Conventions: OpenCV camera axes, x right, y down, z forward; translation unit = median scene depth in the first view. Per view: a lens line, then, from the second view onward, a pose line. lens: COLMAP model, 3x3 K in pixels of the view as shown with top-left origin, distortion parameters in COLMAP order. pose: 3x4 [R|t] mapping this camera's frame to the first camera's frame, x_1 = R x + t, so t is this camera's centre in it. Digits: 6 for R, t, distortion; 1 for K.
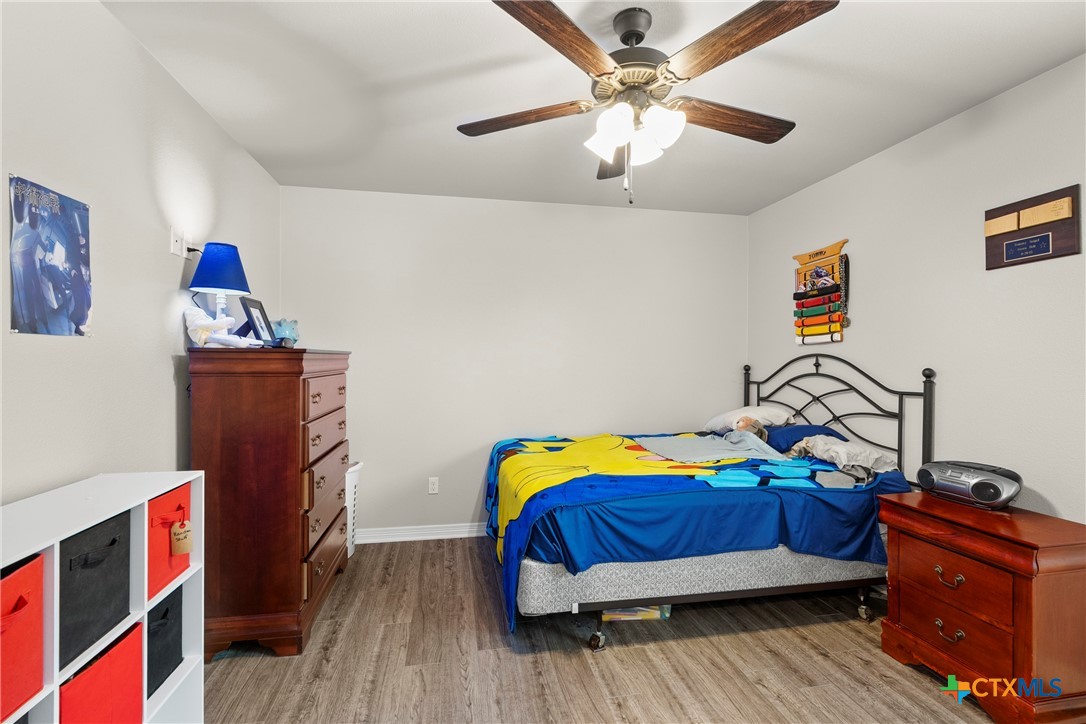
lens RADIAL K [[490.5, 0, 547.1], [0, 490.5, 360.8], [0, 0, 1]] dist [-0.002864, 0.000424]
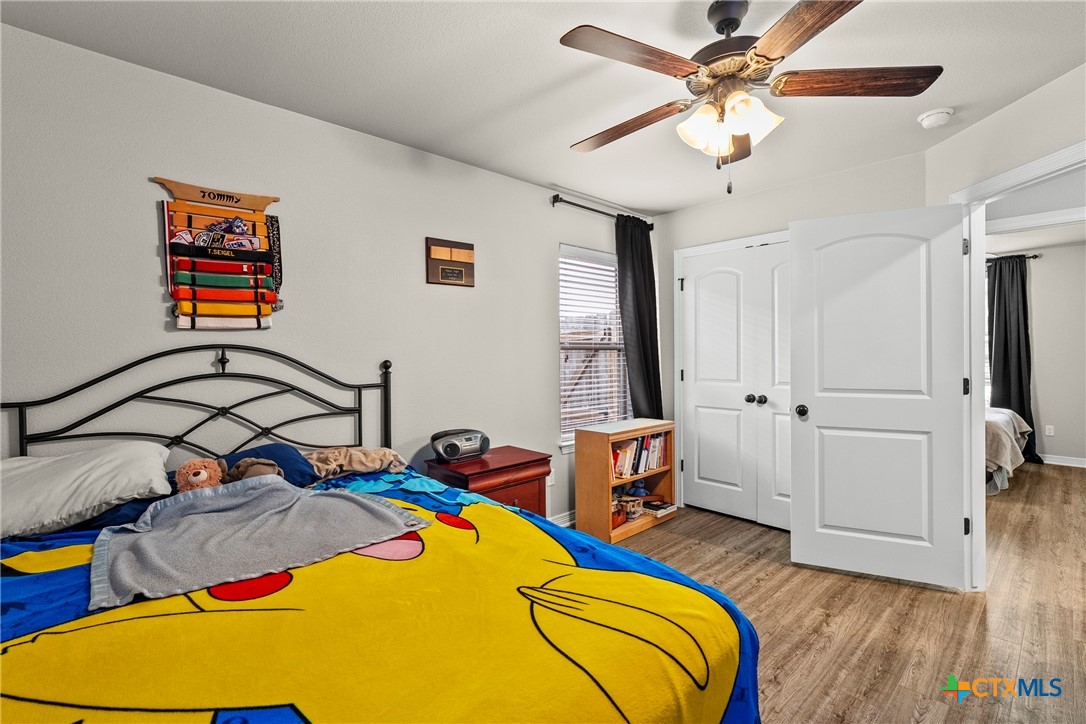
lens RADIAL K [[487.3, 0, 544.1], [0, 487.3, 348.1], [0, 0, 1]] dist [-0.002840, -0.000115]
pose [[-0.520770, 0.006843, 0.853670, -0.261931], [0.005347, 0.999974, -0.004754, -0.004120], [-0.853681, 0.002089, -0.520793, 1.023352]]
